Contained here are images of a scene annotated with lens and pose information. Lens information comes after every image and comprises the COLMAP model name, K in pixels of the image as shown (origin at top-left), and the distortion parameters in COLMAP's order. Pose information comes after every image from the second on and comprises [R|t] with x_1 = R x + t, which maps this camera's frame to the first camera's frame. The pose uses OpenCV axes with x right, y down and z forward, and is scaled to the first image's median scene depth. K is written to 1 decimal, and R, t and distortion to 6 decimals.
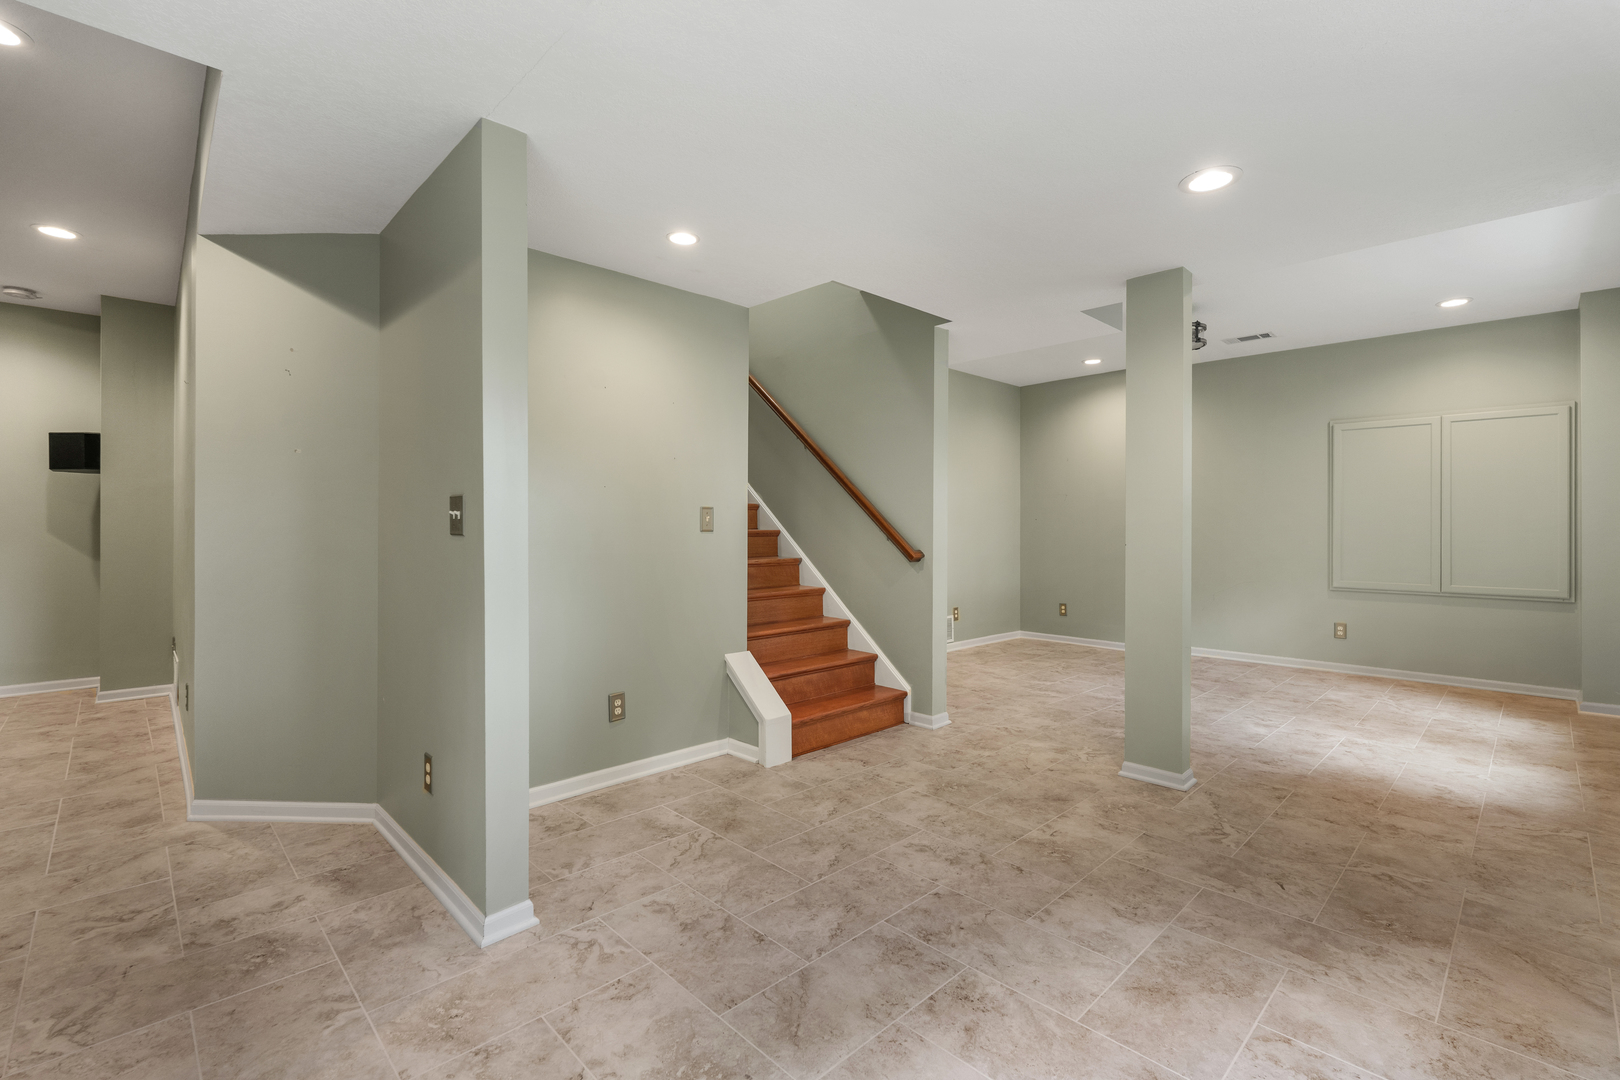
lens RADIAL K [[726.1, 0, 812.5], [0, 726.1, 529.0], [0, 0, 1]] dist [-0.001245, -0.000032]
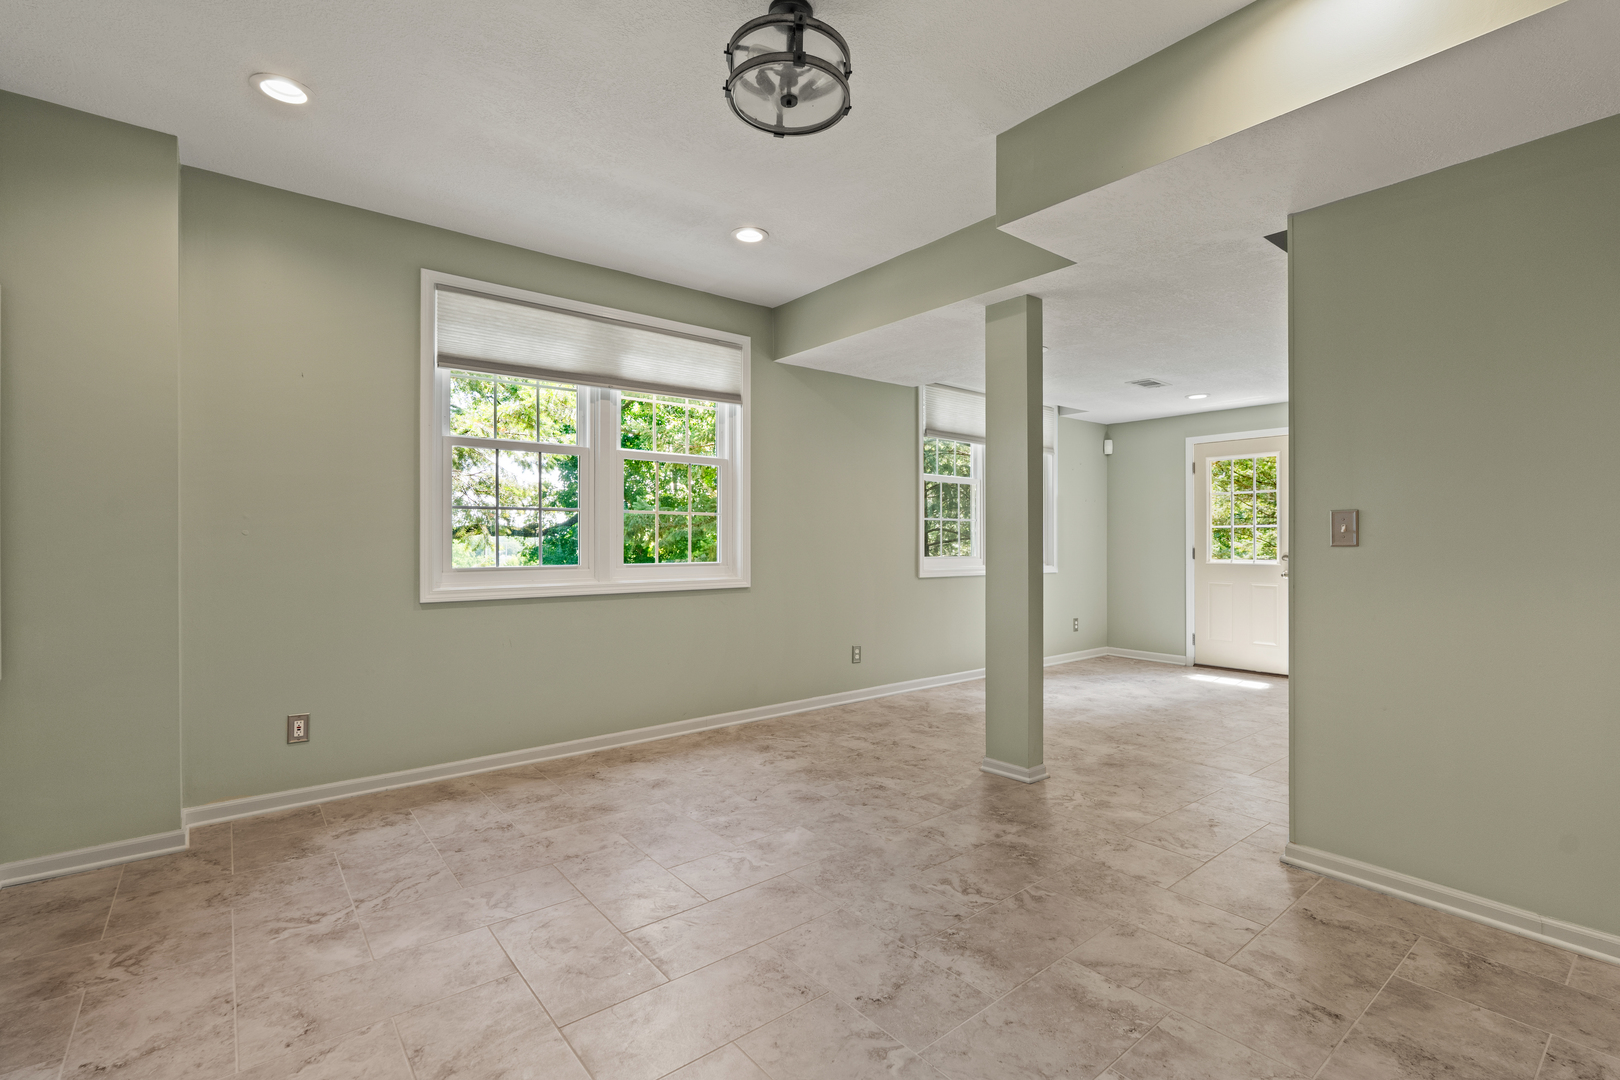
lens RADIAL K [[726.1, 0, 808.1], [0, 726.1, 539.5], [0, 0, 1]] dist [-0.001245, -0.000032]
pose [[-0.994591, -0.003165, 0.103818, 0.726509], [-0.002638, 0.999983, 0.005206, -0.007188], [-0.103833, 0.004904, -0.994583, 2.283350]]
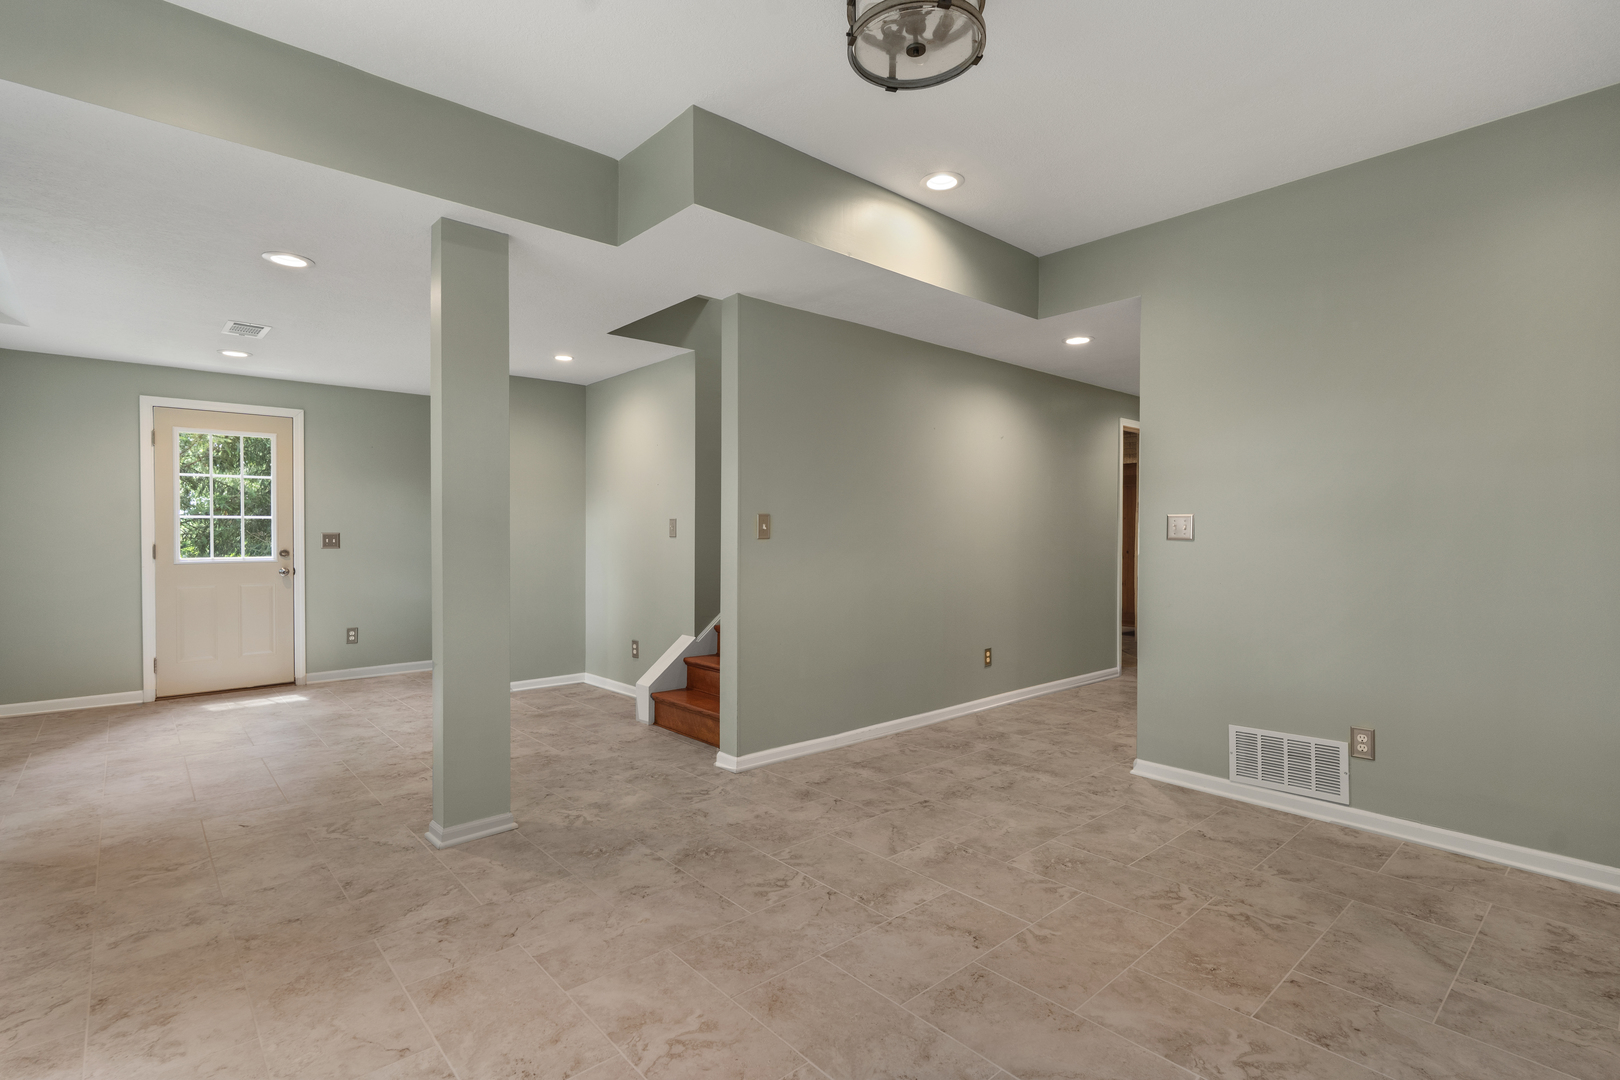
lens RADIAL K [[771.0, 0, 811.3], [0, 771.0, 539.7], [0, 0, 1]] dist [-0.000438, -0.000576]
pose [[-0.053076, 0.005403, -0.998576, 1.463438], [-0.006230, 0.999964, 0.005742, -0.003177], [0.998571, 0.006526, -0.053041, 1.565200]]
